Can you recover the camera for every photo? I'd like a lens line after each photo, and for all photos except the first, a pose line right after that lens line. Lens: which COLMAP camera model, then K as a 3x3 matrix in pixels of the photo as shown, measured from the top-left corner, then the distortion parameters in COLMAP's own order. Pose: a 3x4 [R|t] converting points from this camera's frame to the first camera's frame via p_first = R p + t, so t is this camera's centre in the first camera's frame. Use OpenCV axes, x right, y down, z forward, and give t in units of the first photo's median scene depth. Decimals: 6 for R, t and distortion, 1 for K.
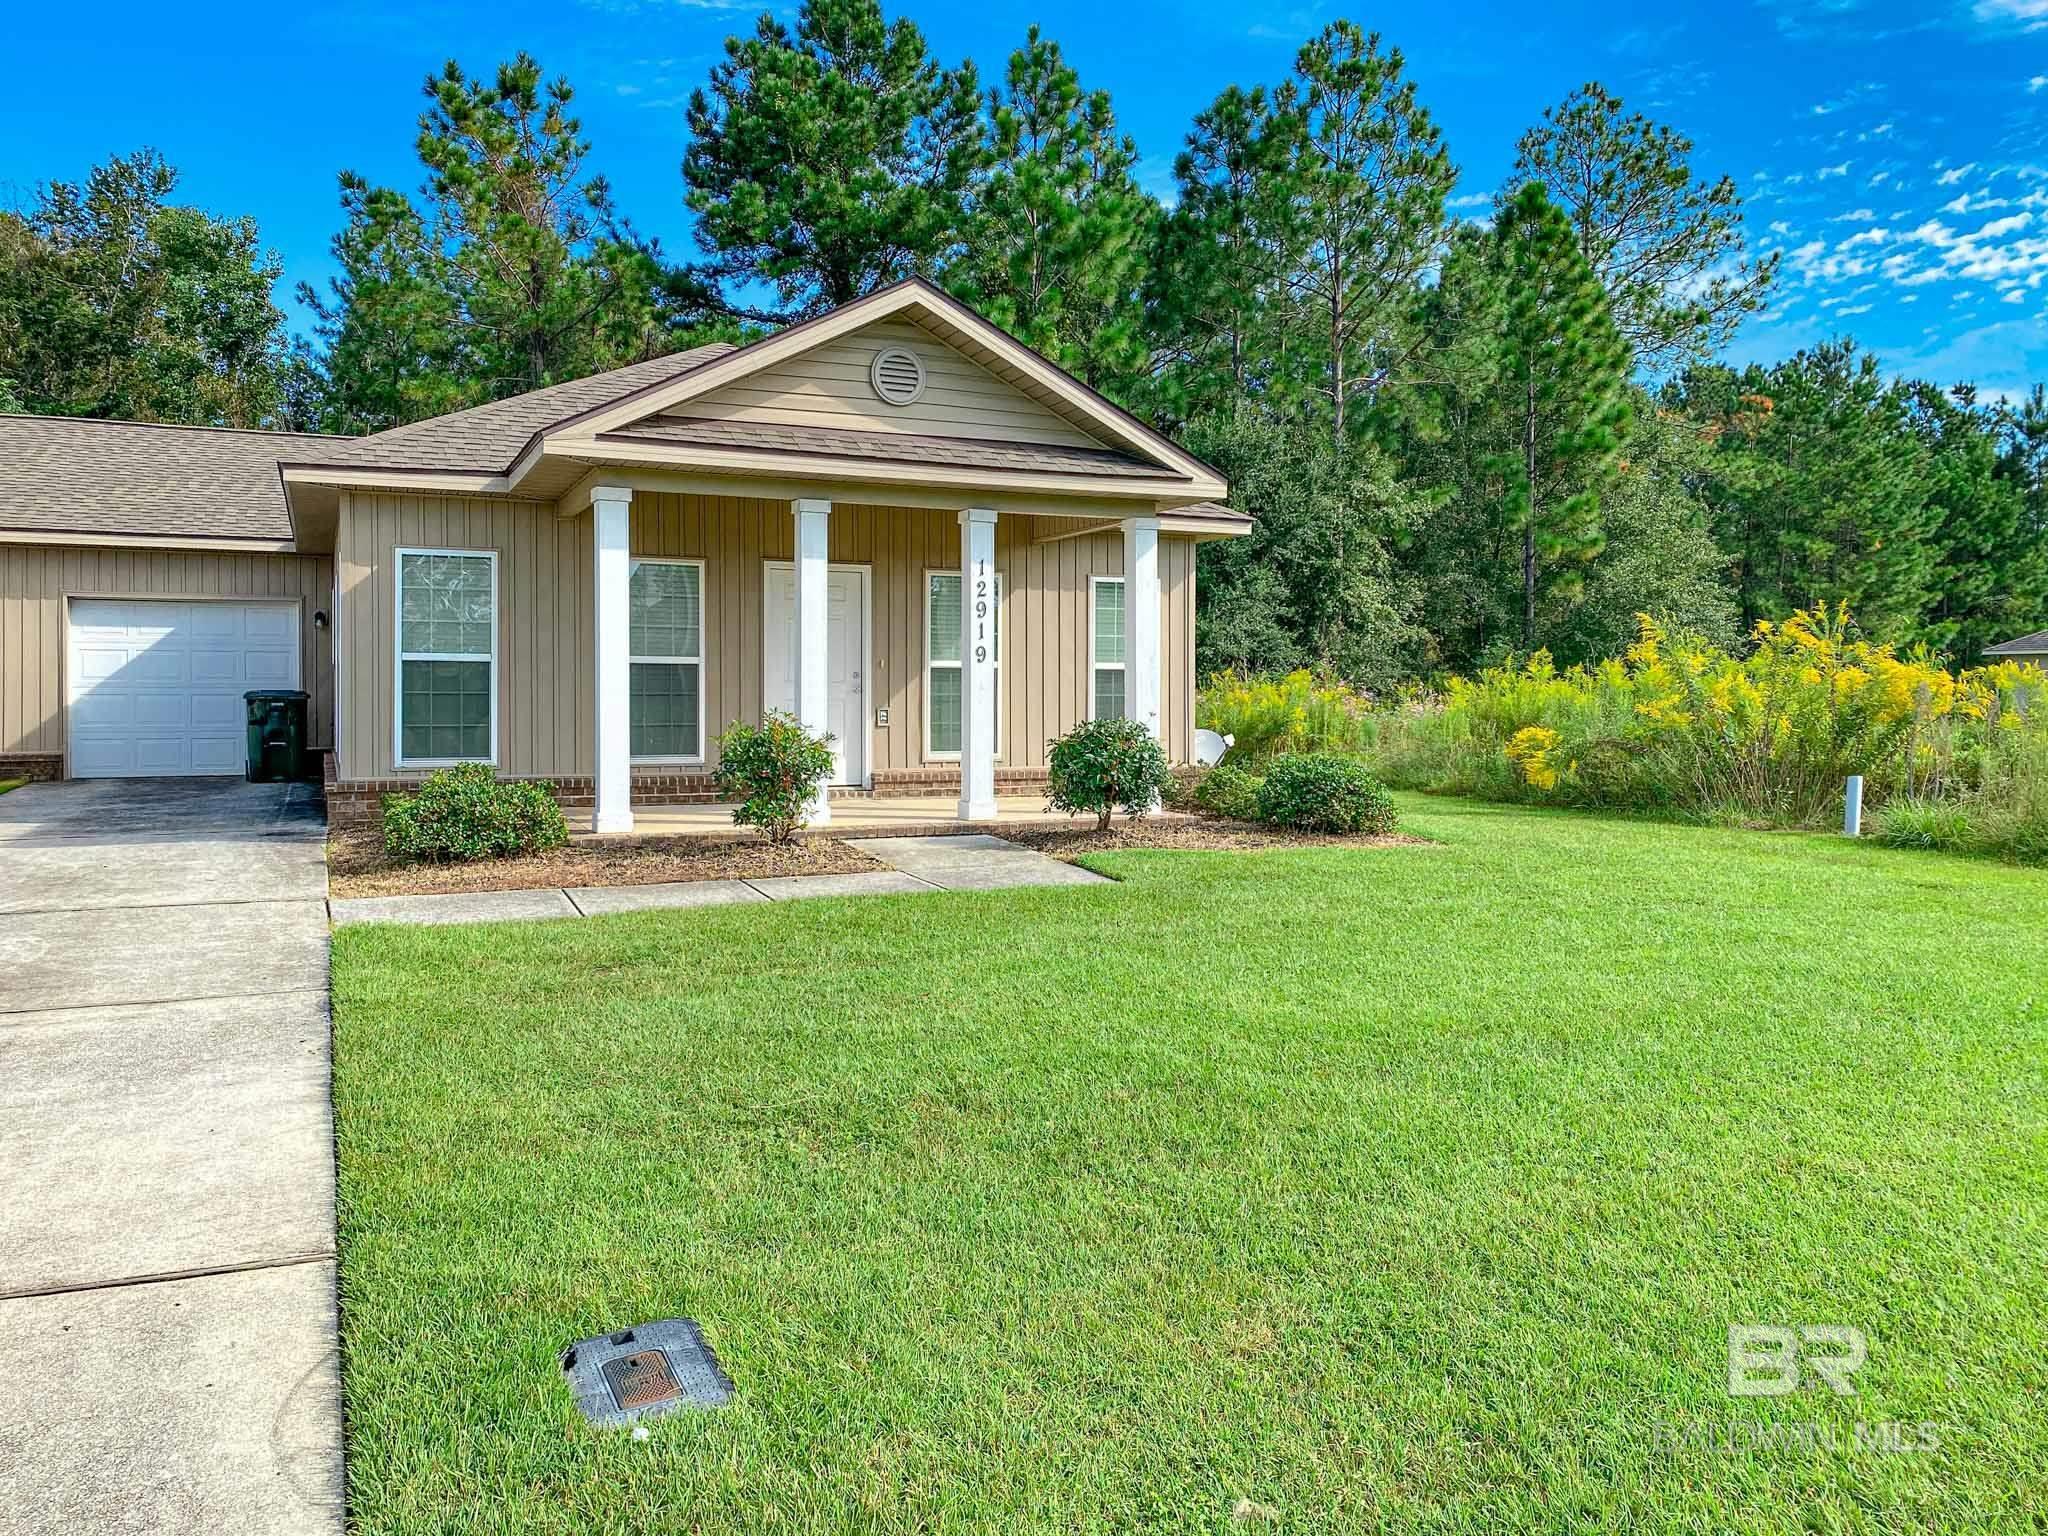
lens RADIAL K [[1597.9, 0, 1023.0], [0, 1597.9, 764.1], [0, 0, 1]] dist [0.025533, 0.005436]
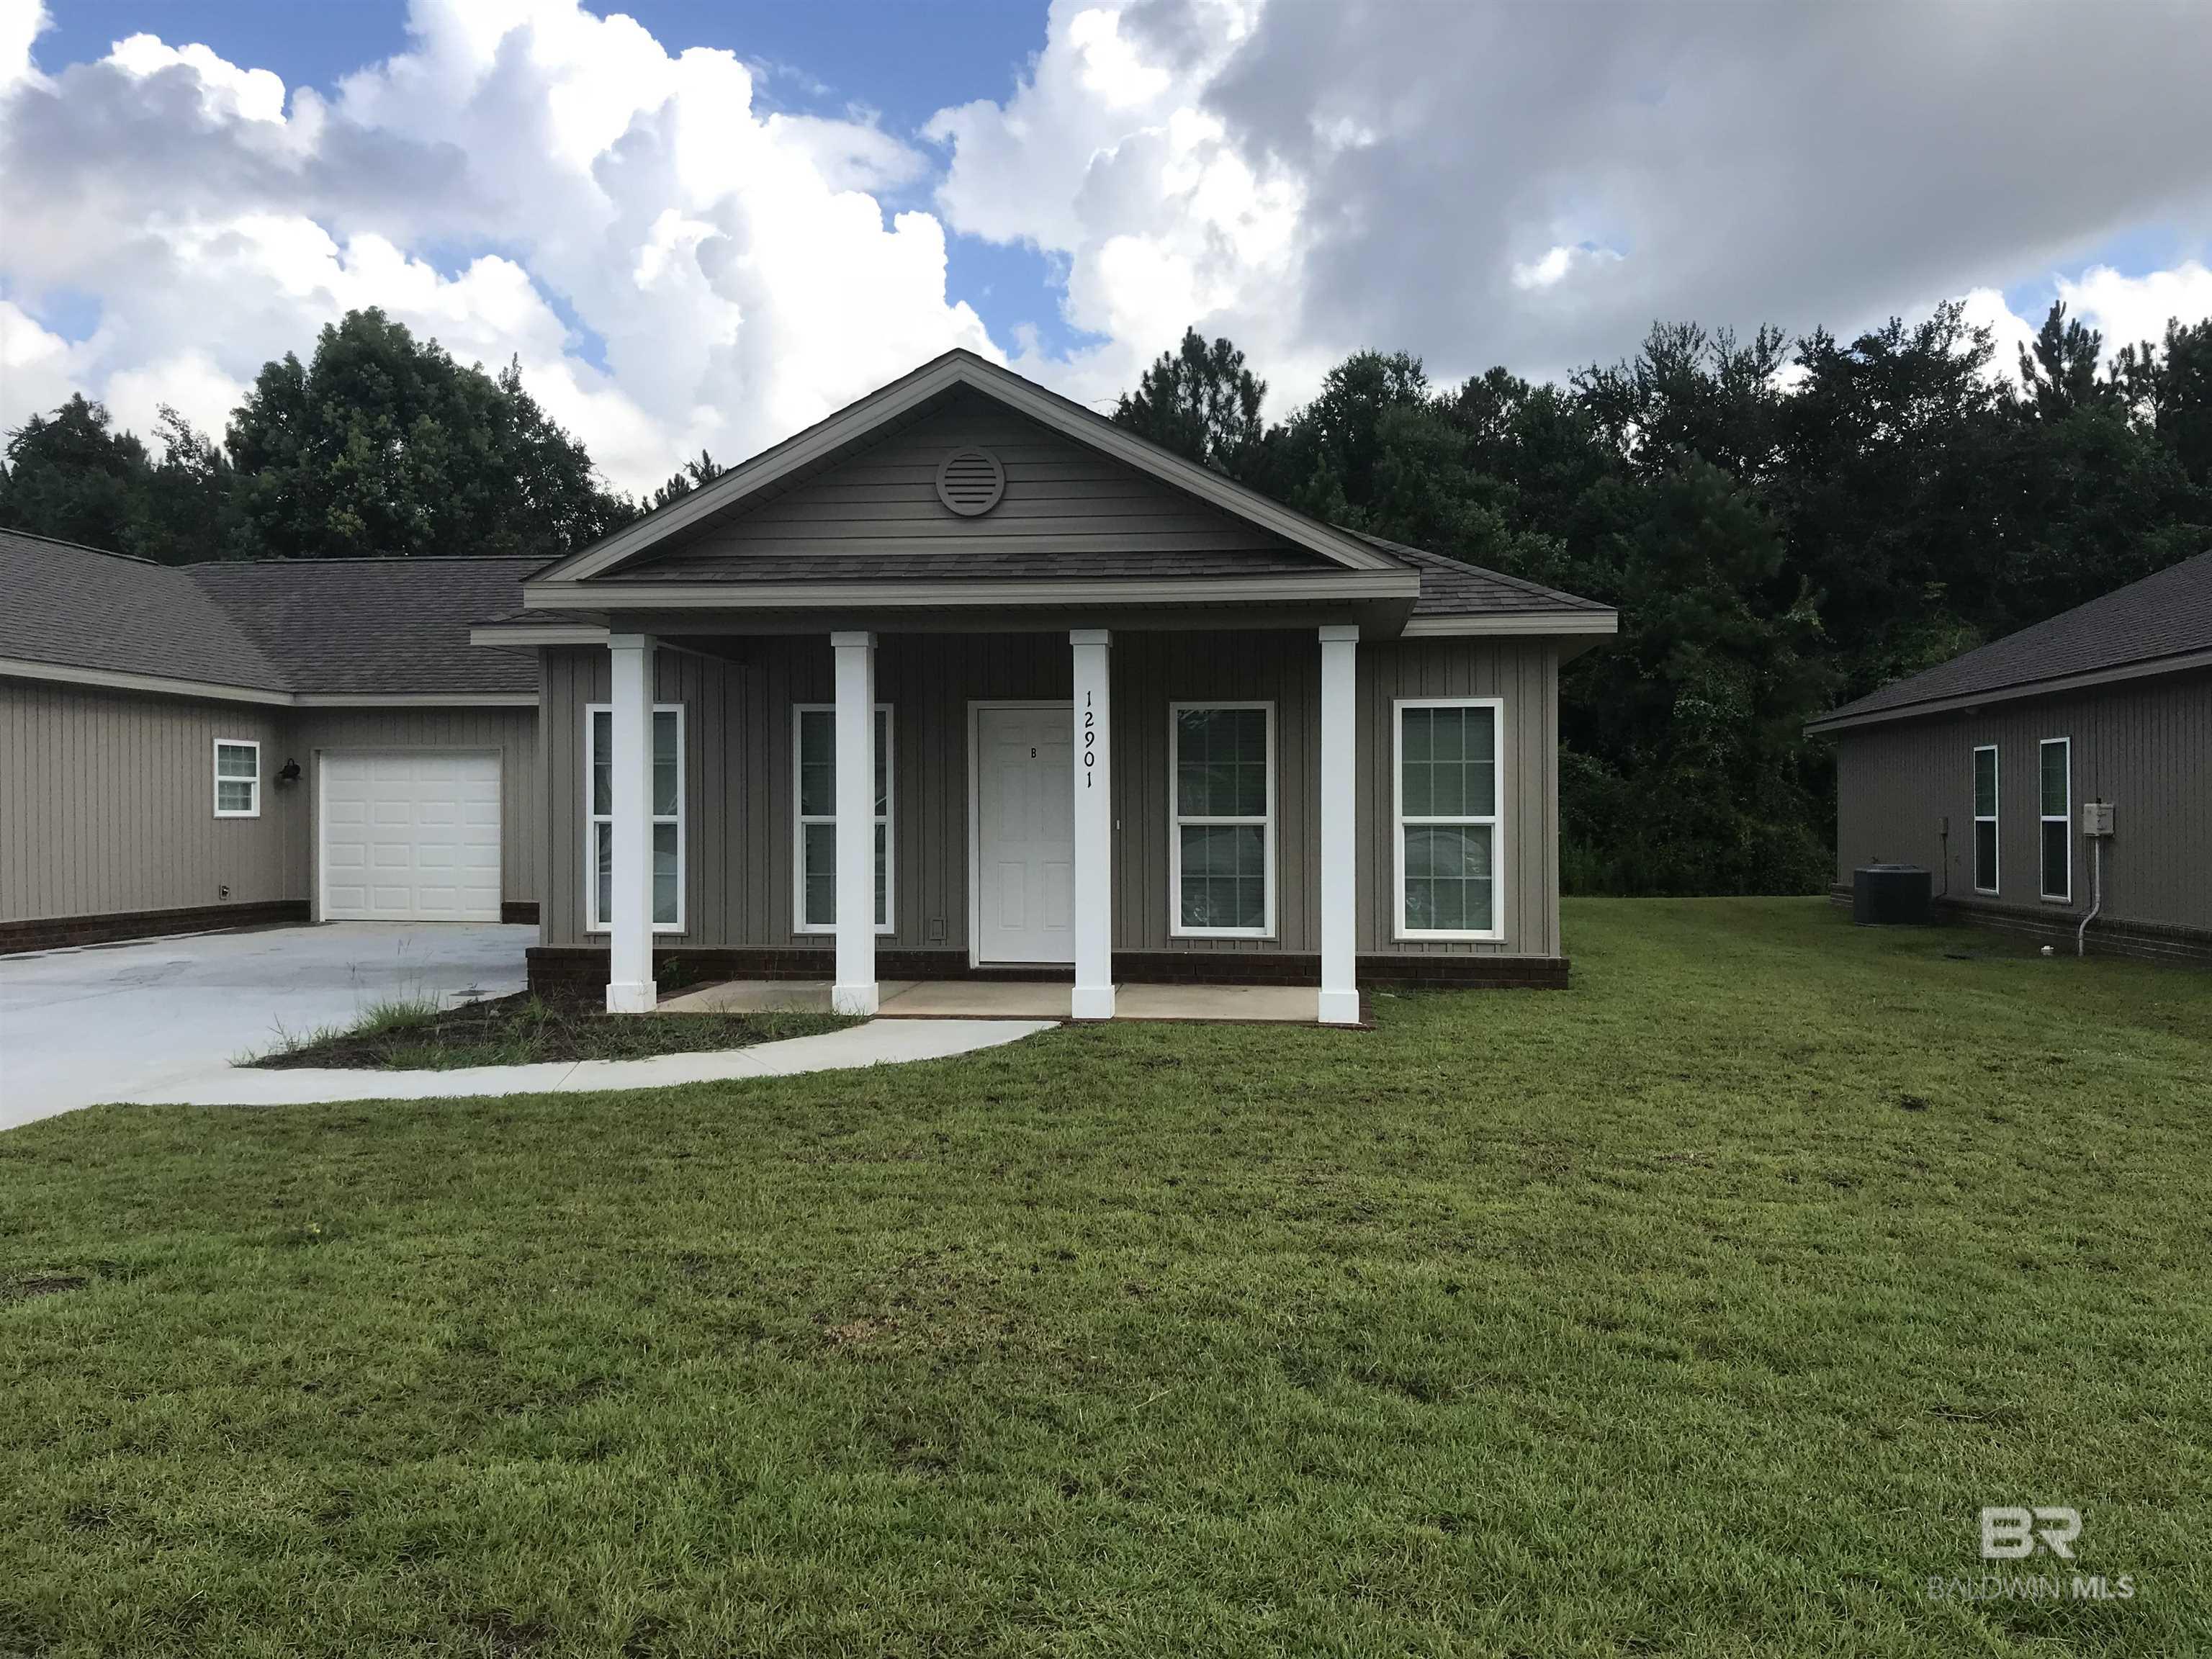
lens RADIAL K [[1863.7, 0, 1106.0], [0, 1863.7, 829.5], [0, 0, 1]] dist [0.002502, 0.000024]
pose [[0.851699, -0.012545, -0.523882, 0.409429], [-0.018458, 0.998375, -0.053916, -0.005160], [0.523707, 0.055590, 0.850083, 0.175417]]
